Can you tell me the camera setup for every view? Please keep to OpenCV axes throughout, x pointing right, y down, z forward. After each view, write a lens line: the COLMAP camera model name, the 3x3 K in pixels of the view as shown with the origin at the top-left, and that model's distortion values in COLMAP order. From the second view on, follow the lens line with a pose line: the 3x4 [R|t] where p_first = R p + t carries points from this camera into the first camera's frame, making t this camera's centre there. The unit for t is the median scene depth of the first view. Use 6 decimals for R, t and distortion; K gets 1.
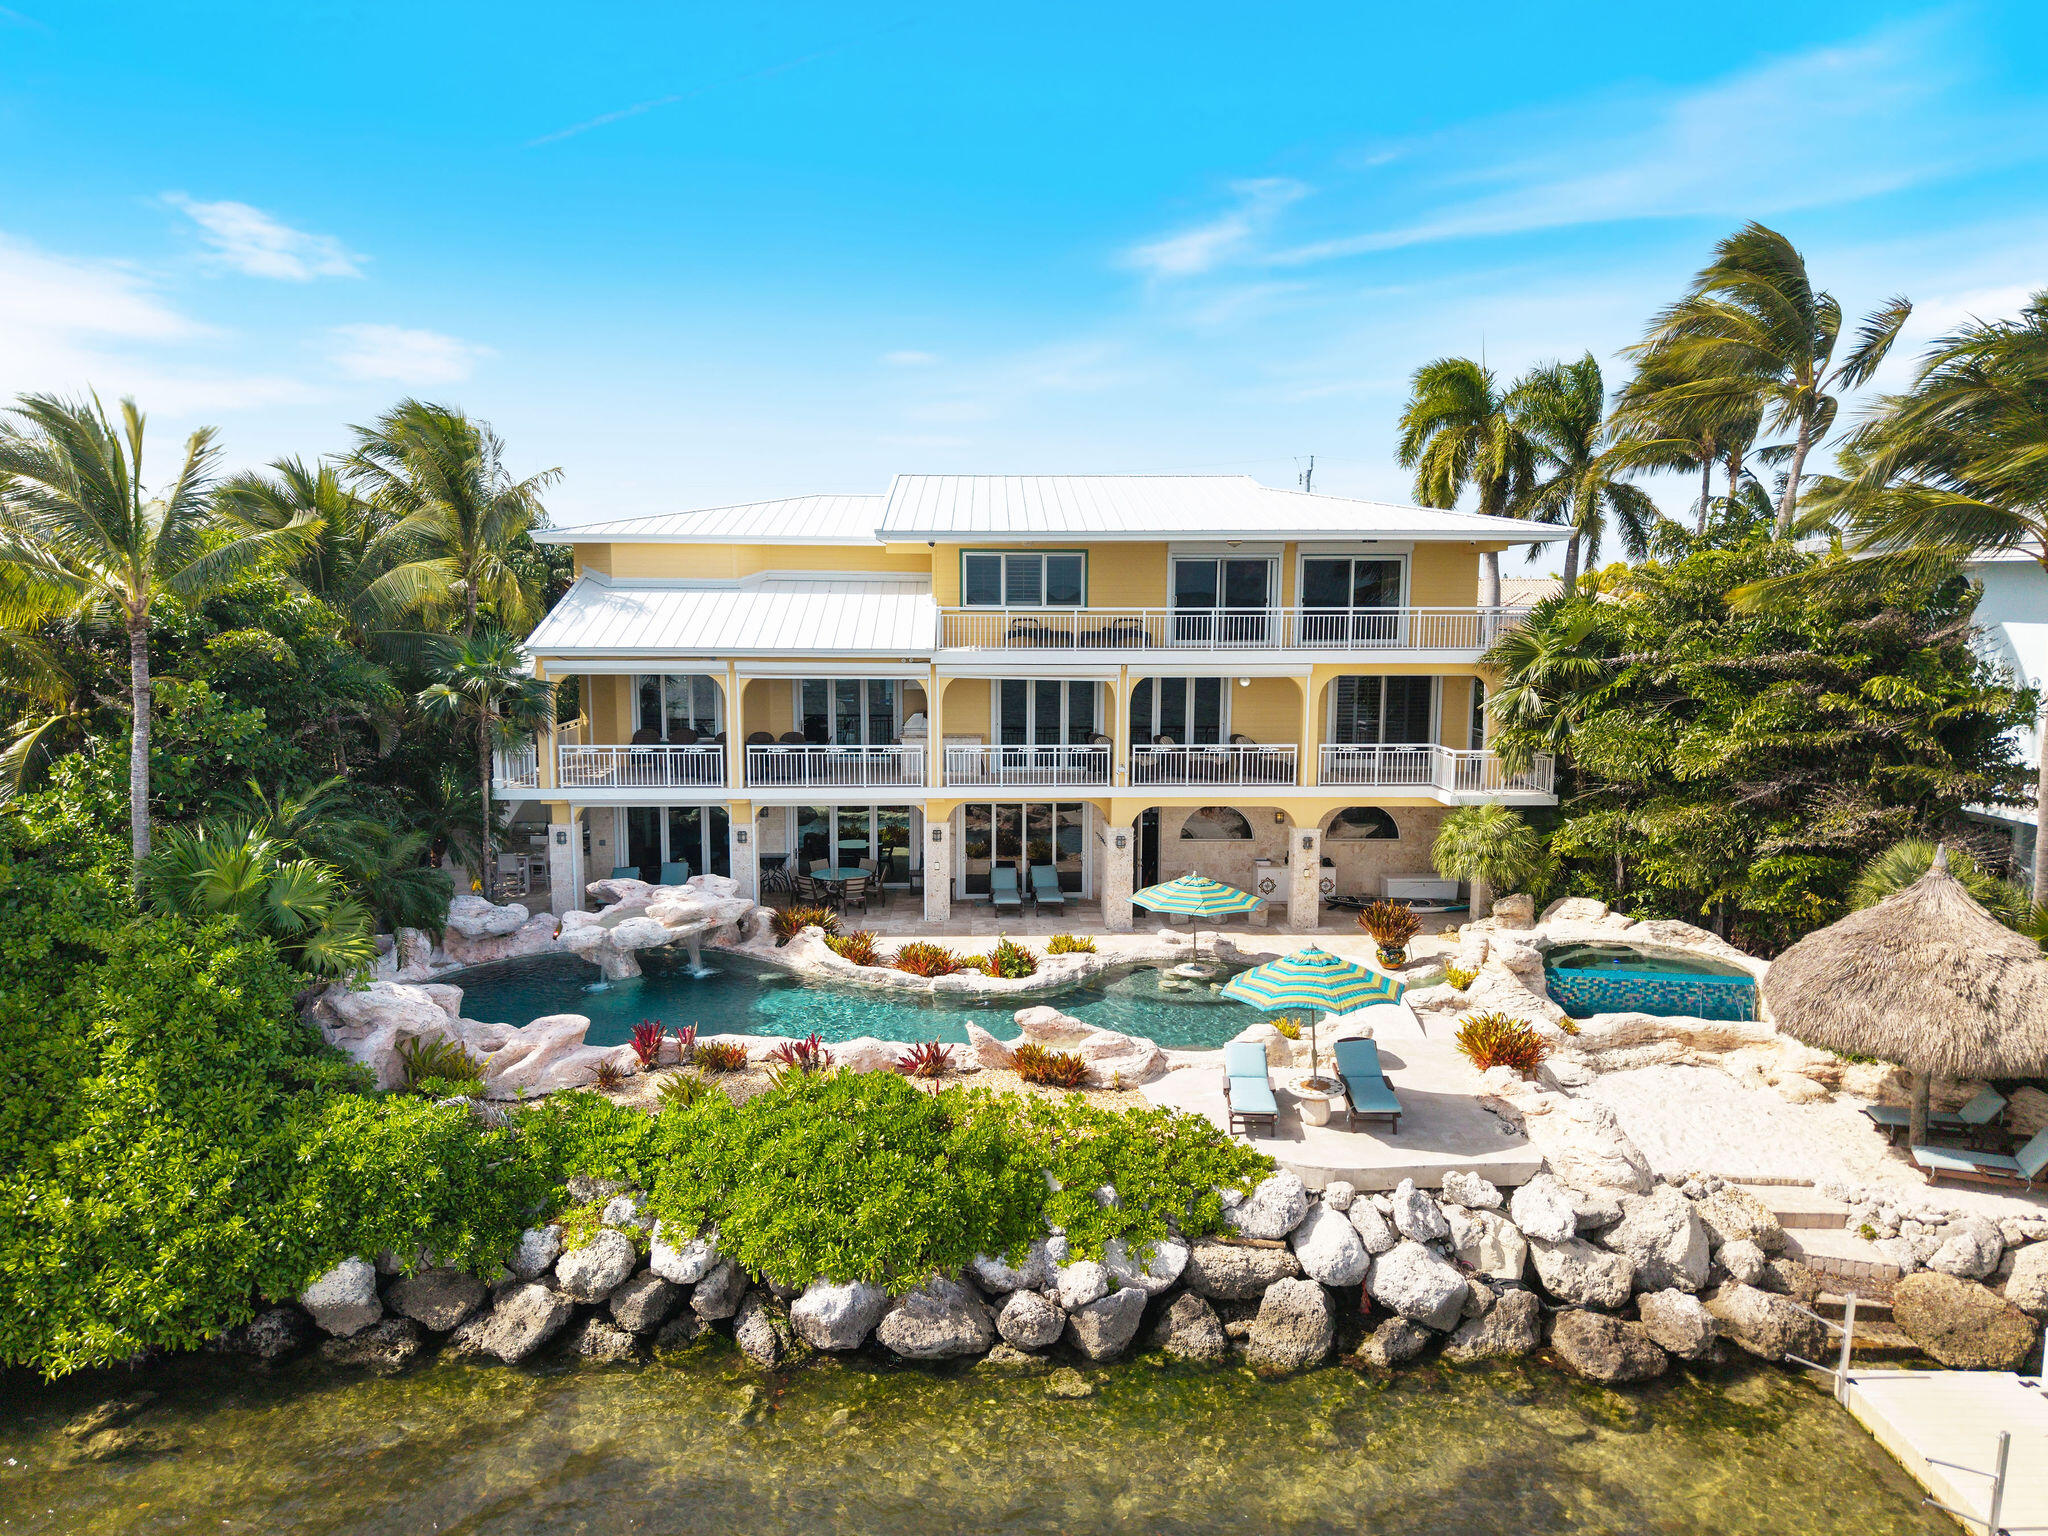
lens RADIAL K [[1407.1, 0, 1024.0], [0, 1407.1, 768.0], [0, 0, 1]] dist [0.001027, 0.002975]
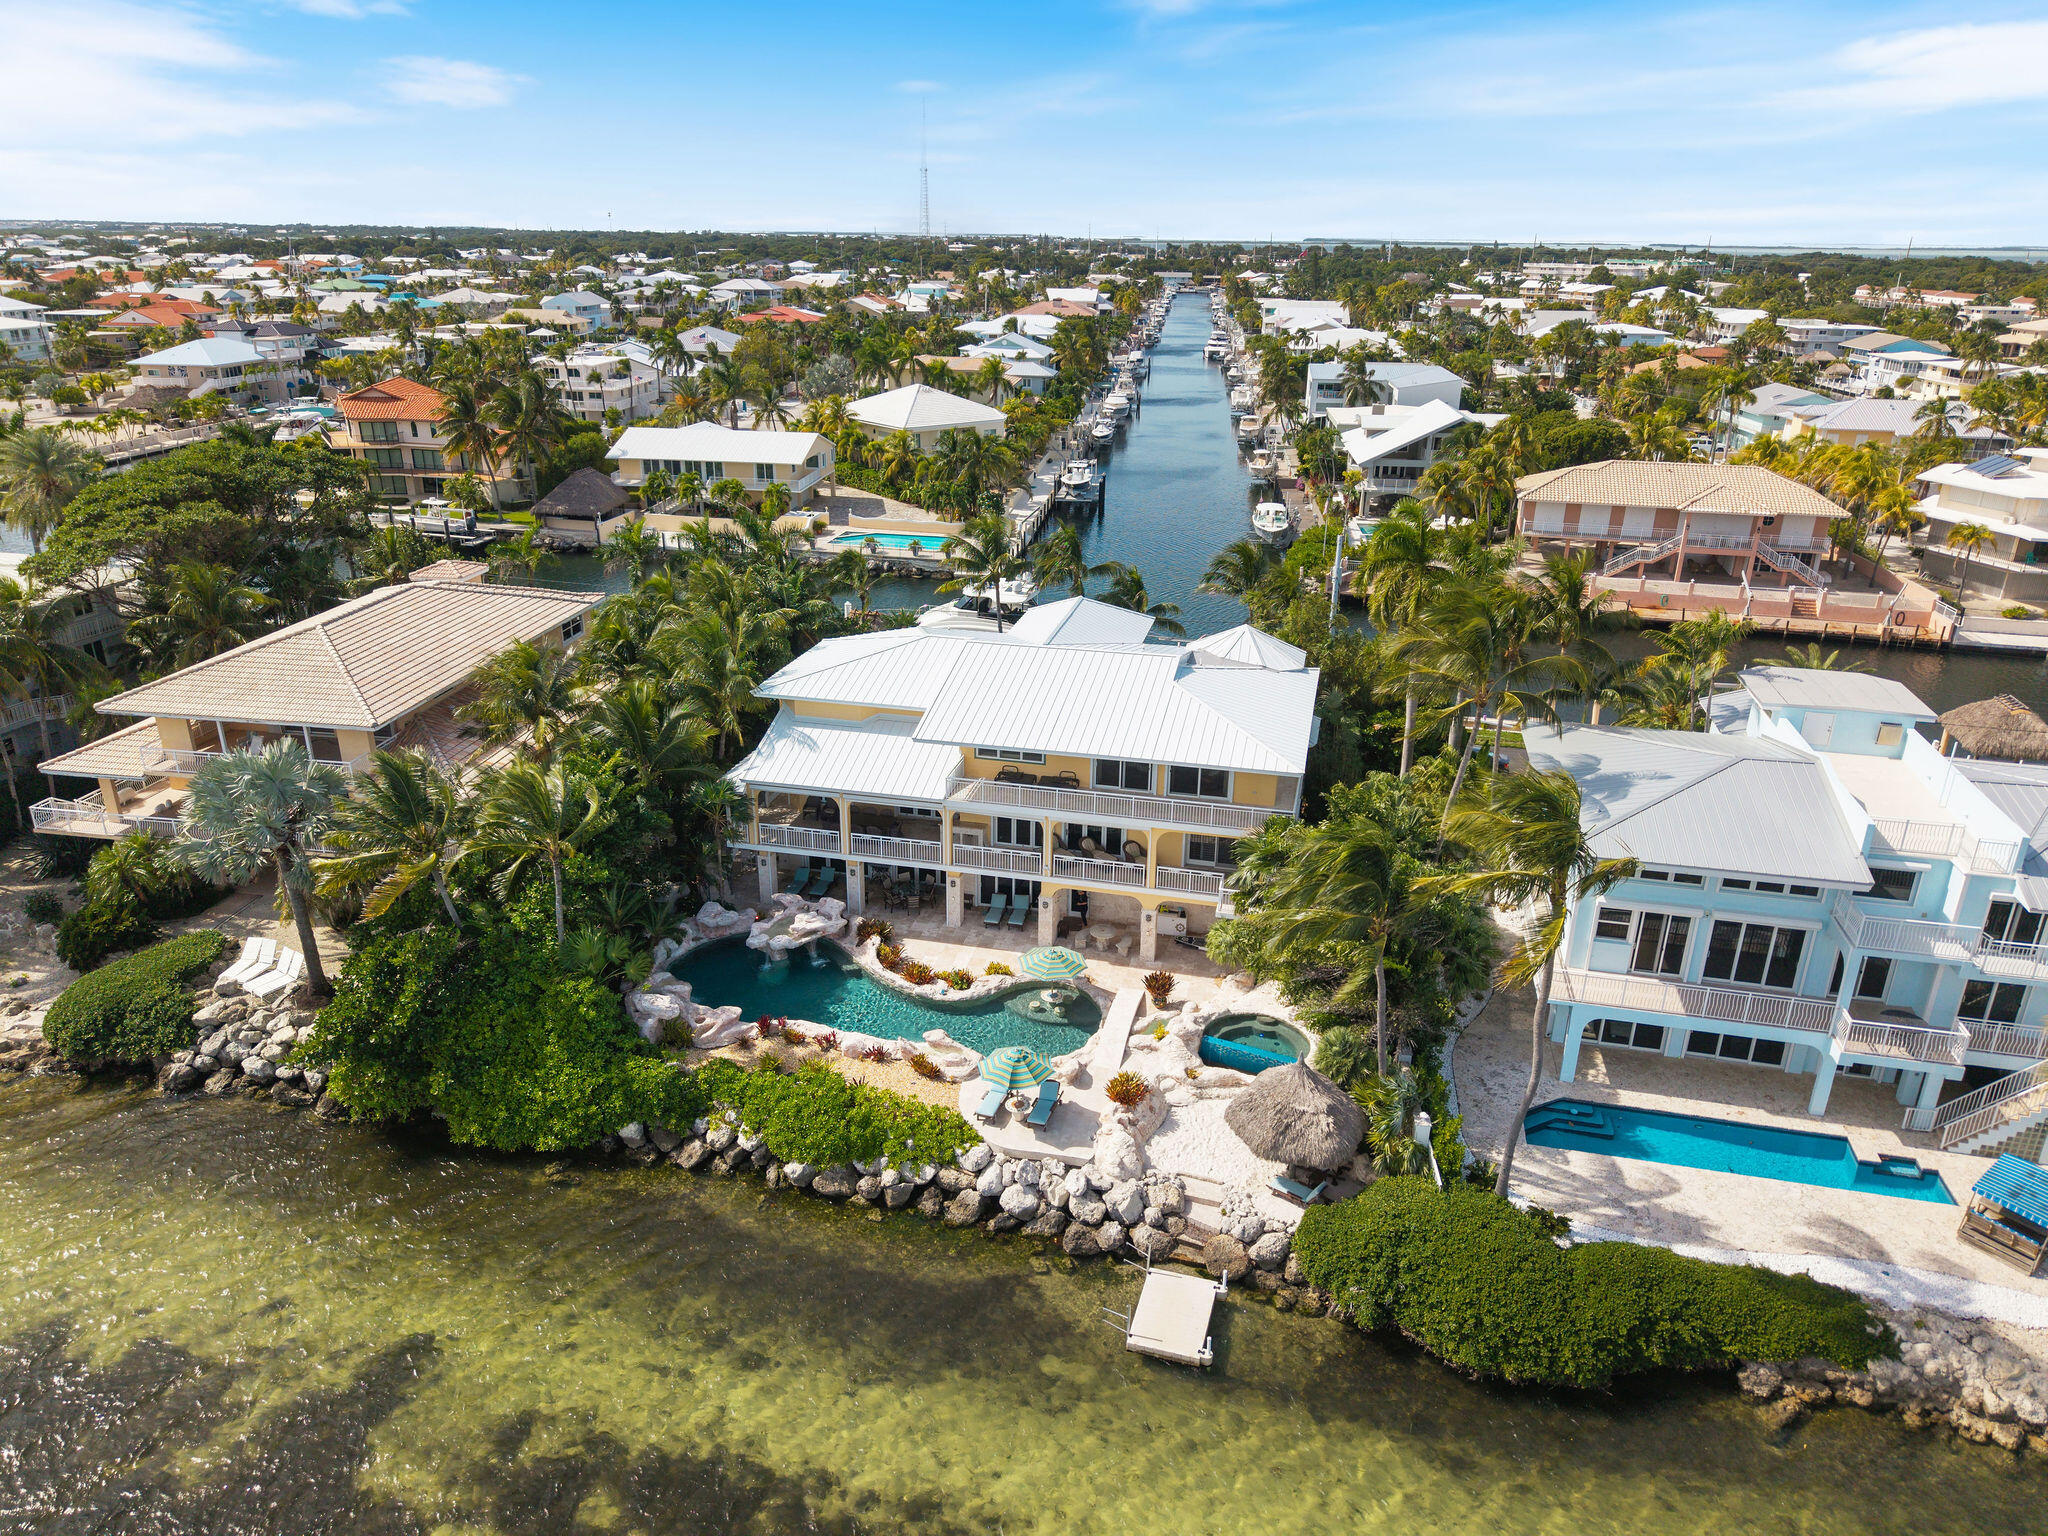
lens RADIAL K [[1419.2, 0, 1024.0], [0, 1419.2, 768.0], [0, 0, 1]] dist [0.049983, -0.092449]
pose [[0.961588, 0.102410, -0.254679, 0.840504], [-0.035598, 0.966488, 0.254232, -0.998428], [0.272180, -0.235401, 0.933008, -1.148772]]
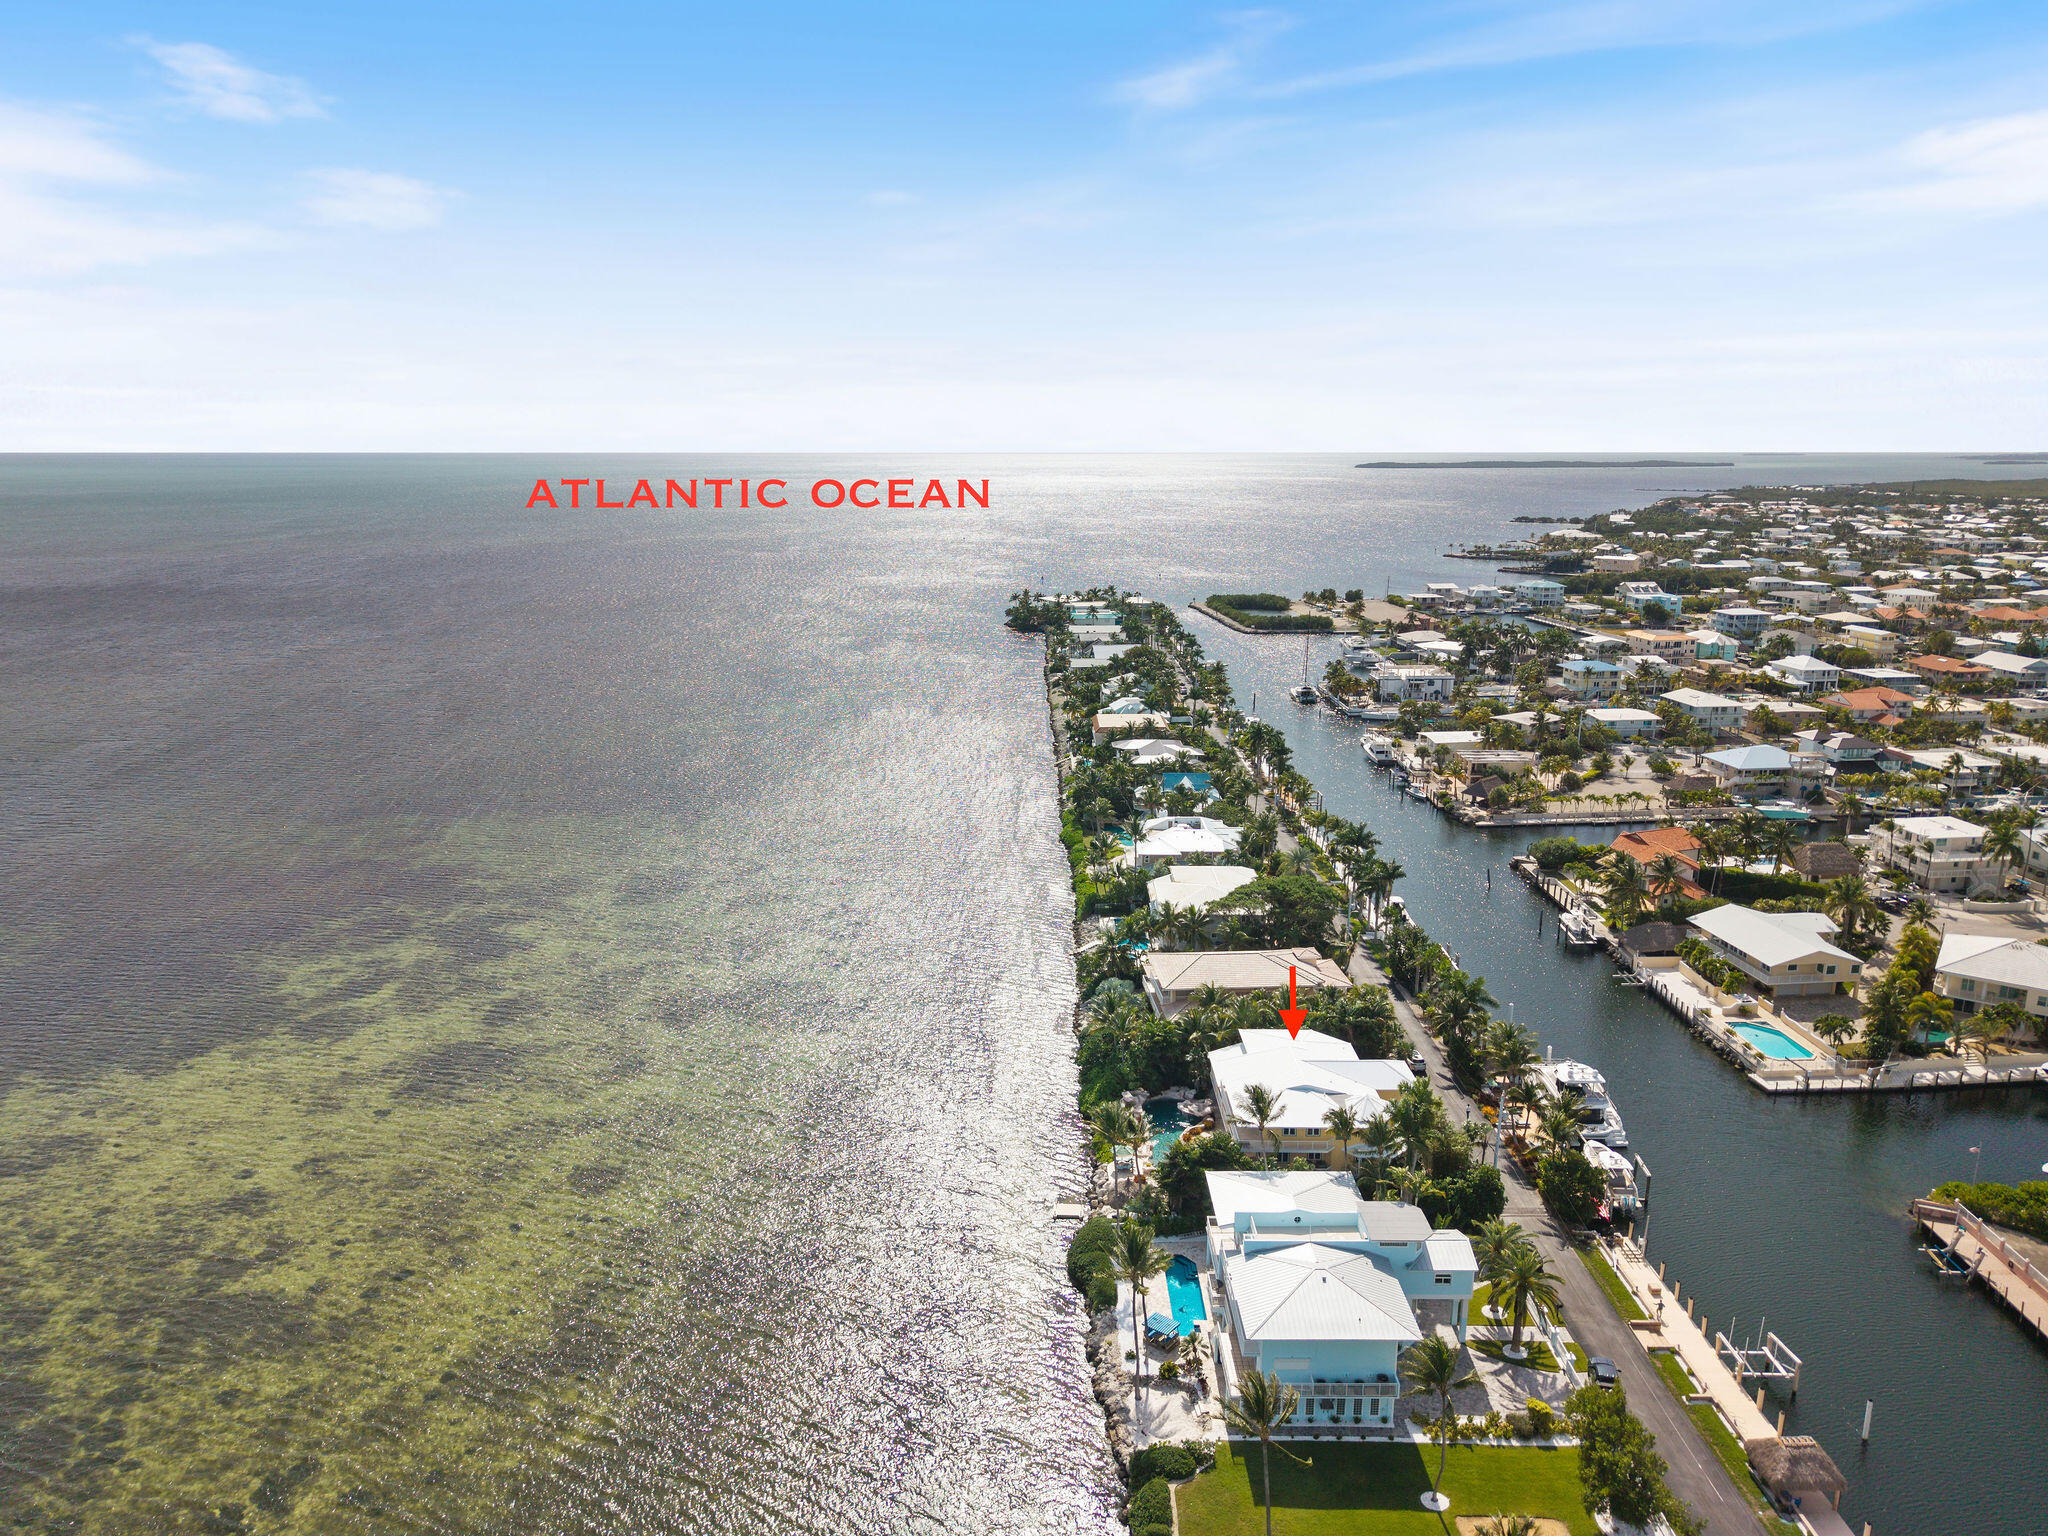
lens RADIAL K [[1407.1, 0, 1024.0], [0, 1407.1, 768.0], [0, 0, 1]] dist [0.001027, 0.002975]
pose [[-0.071487, 0.223246, -0.972137, 8.079581], [-0.098958, 0.968235, 0.229627, -3.965158], [0.992521, 0.112616, -0.047124, 0.829769]]
